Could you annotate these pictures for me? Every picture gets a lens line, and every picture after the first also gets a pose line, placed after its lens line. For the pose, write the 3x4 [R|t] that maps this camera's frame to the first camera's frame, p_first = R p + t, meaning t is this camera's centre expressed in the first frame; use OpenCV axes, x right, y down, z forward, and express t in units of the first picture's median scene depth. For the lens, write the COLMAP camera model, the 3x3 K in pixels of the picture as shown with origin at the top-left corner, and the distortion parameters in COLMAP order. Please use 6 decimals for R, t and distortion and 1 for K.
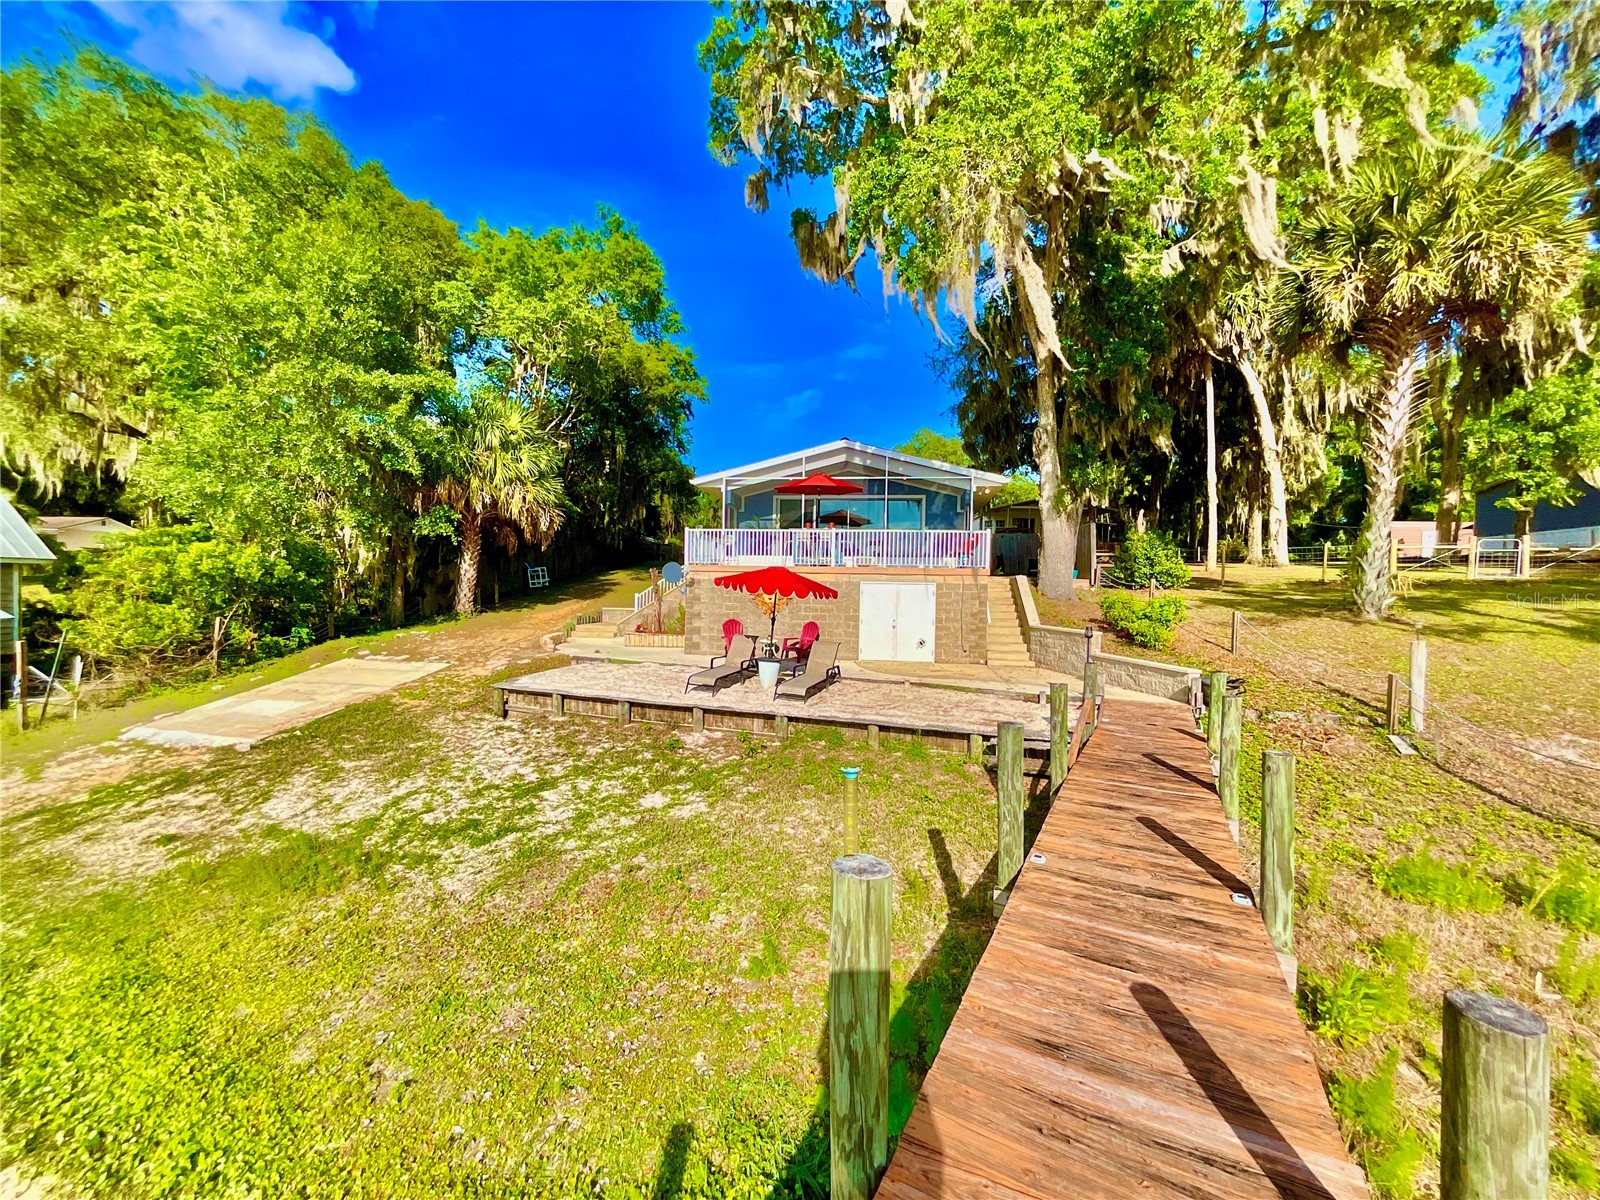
lens RADIAL K [[652.9, 0, 796.6], [0, 652.9, 605.5], [0, 0, 1]] dist [-0.002766, 0.000235]
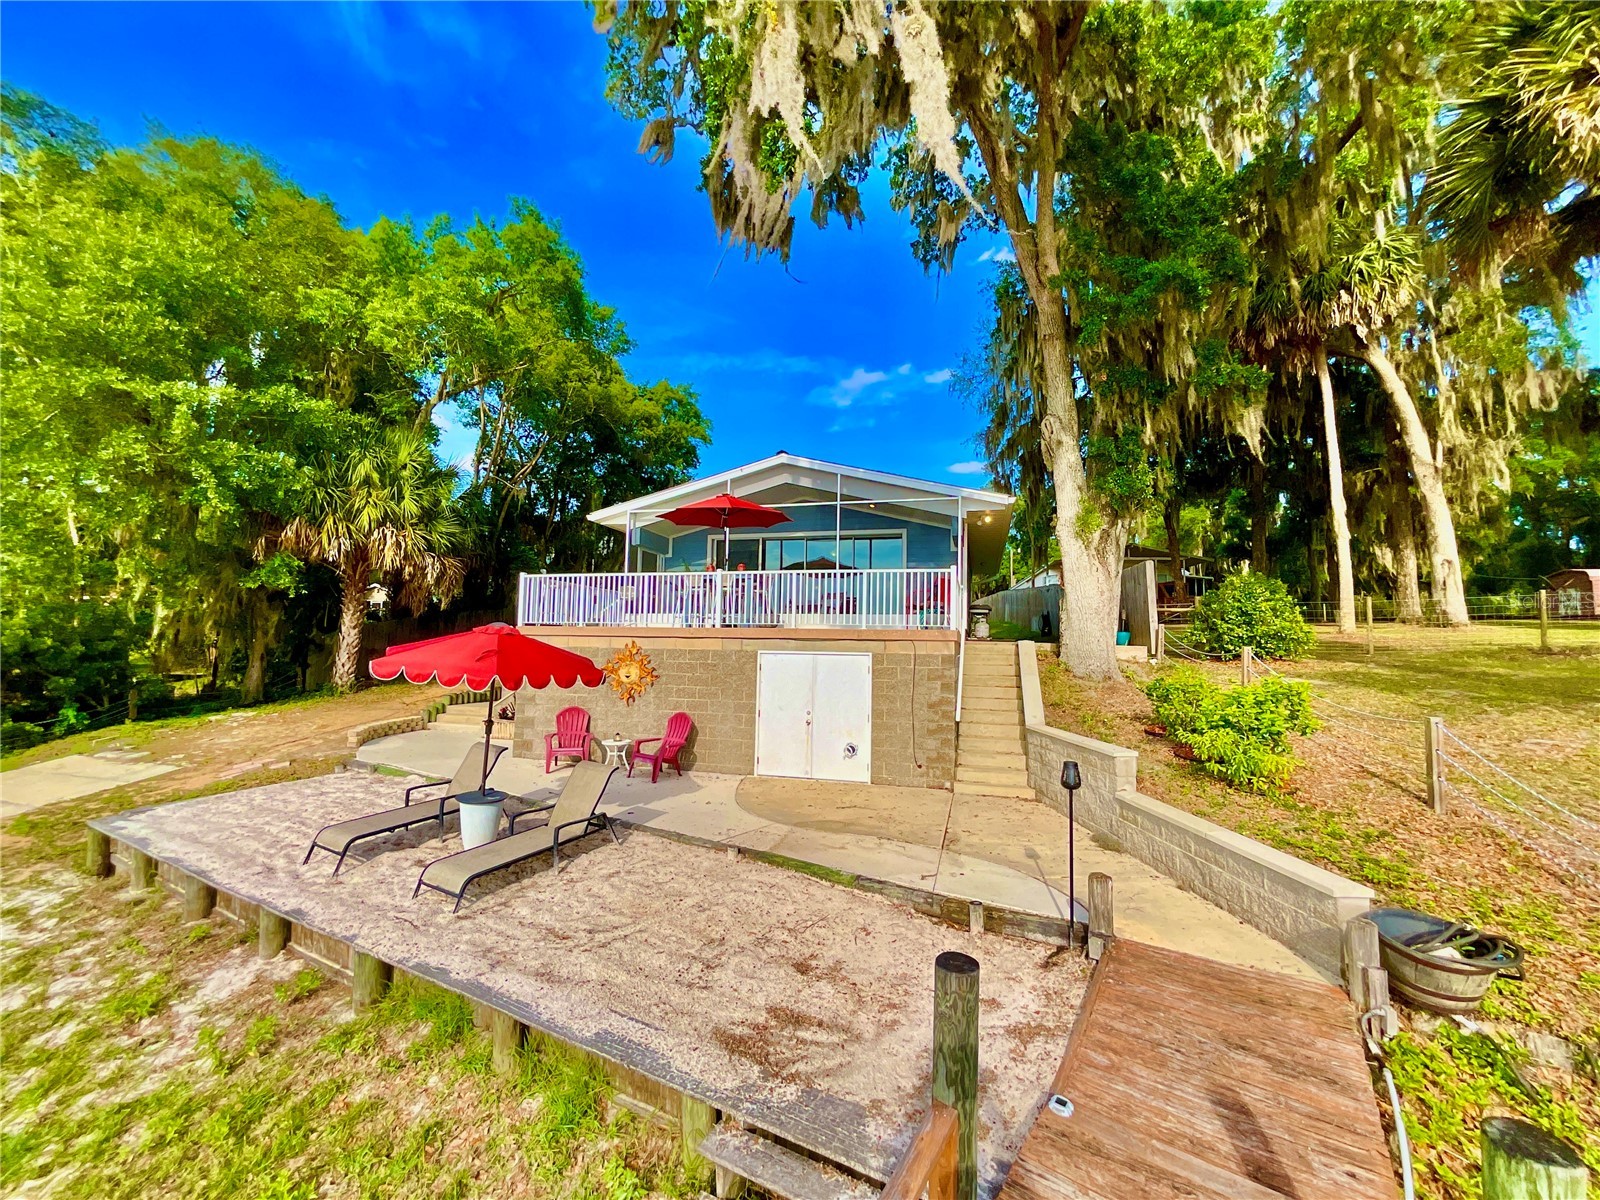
lens RADIAL K [[652.9, 0, 796.7], [0, 652.9, 599.8], [0, 0, 1]] dist [-0.002766, 0.000235]
pose [[0.991519, -0.008736, -0.129670, 0.178563], [-0.005246, 0.994235, -0.107094, -0.014091], [0.129858, 0.106866, 0.985757, 0.296138]]
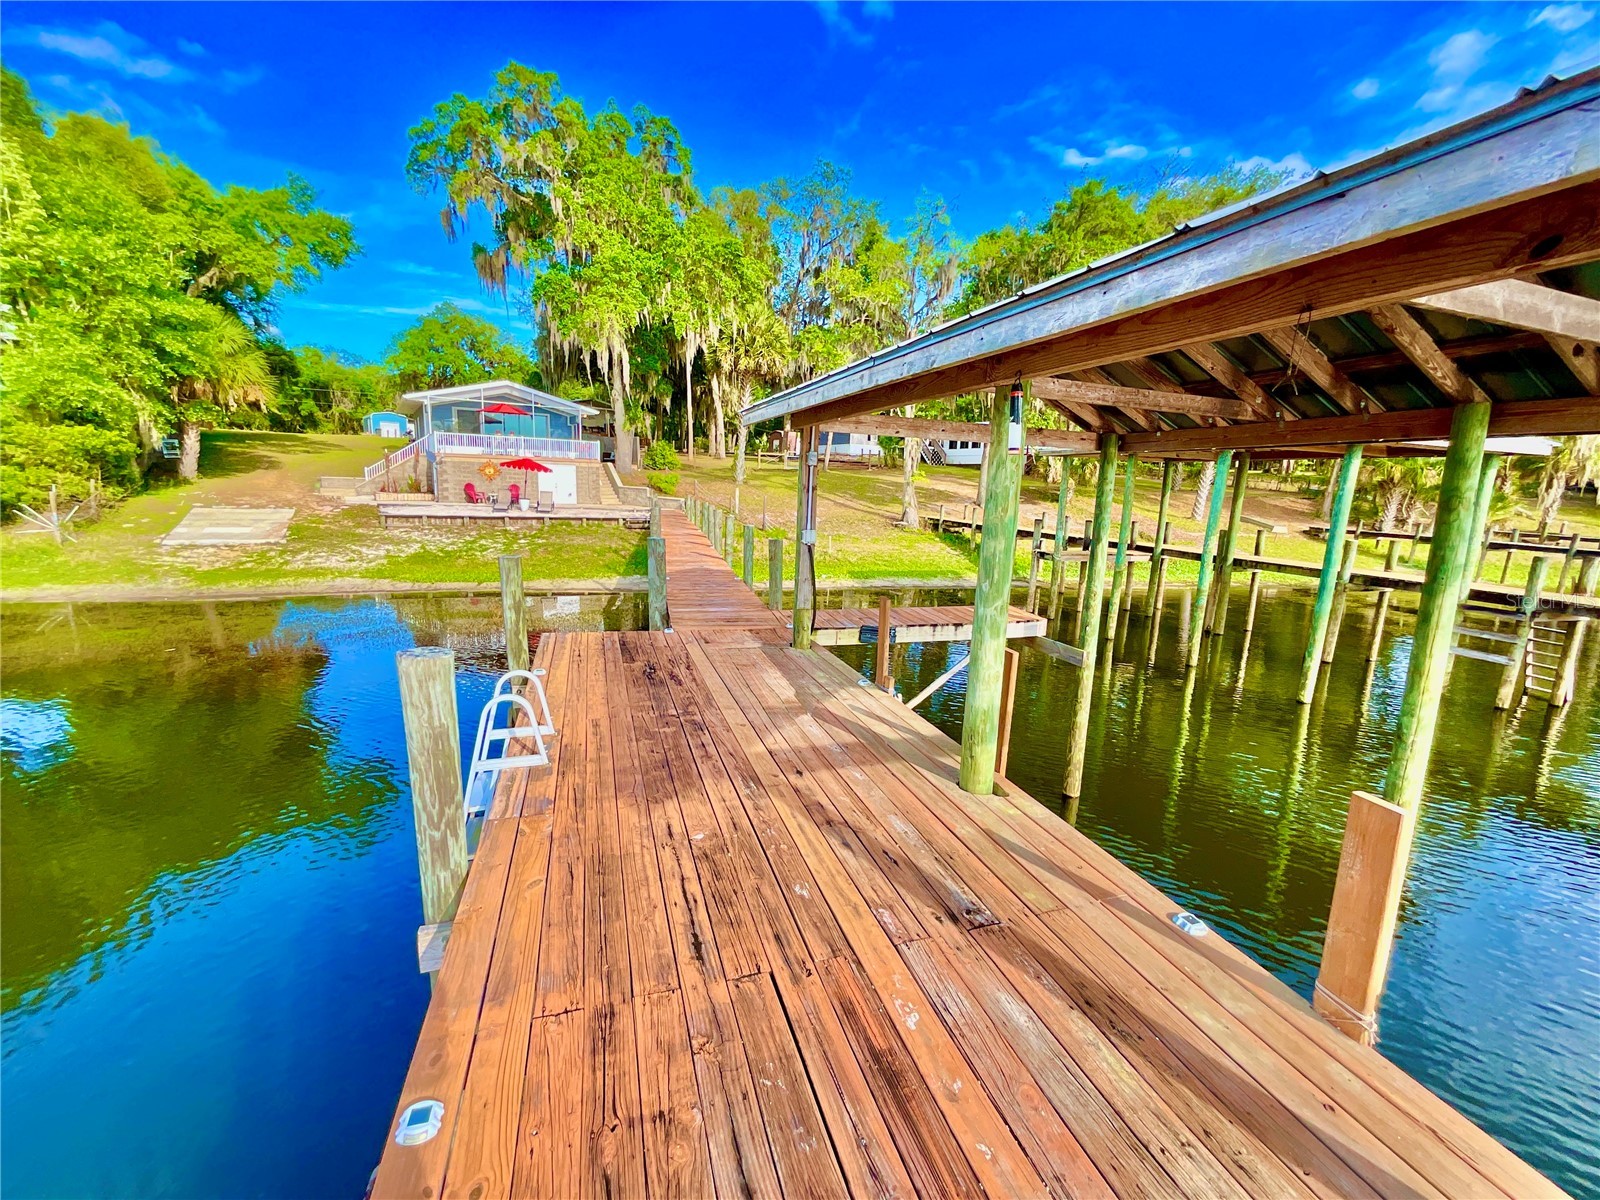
lens RADIAL K [[652.9, 0, 798.3], [0, 652.9, 605.5], [0, 0, 1]] dist [-0.002766, 0.000235]
pose [[0.752997, -0.114558, 0.647975, -0.531934], [-0.007093, 0.983259, 0.182078, 0.016693], [-0.657986, -0.141700, 0.739578, -0.881978]]
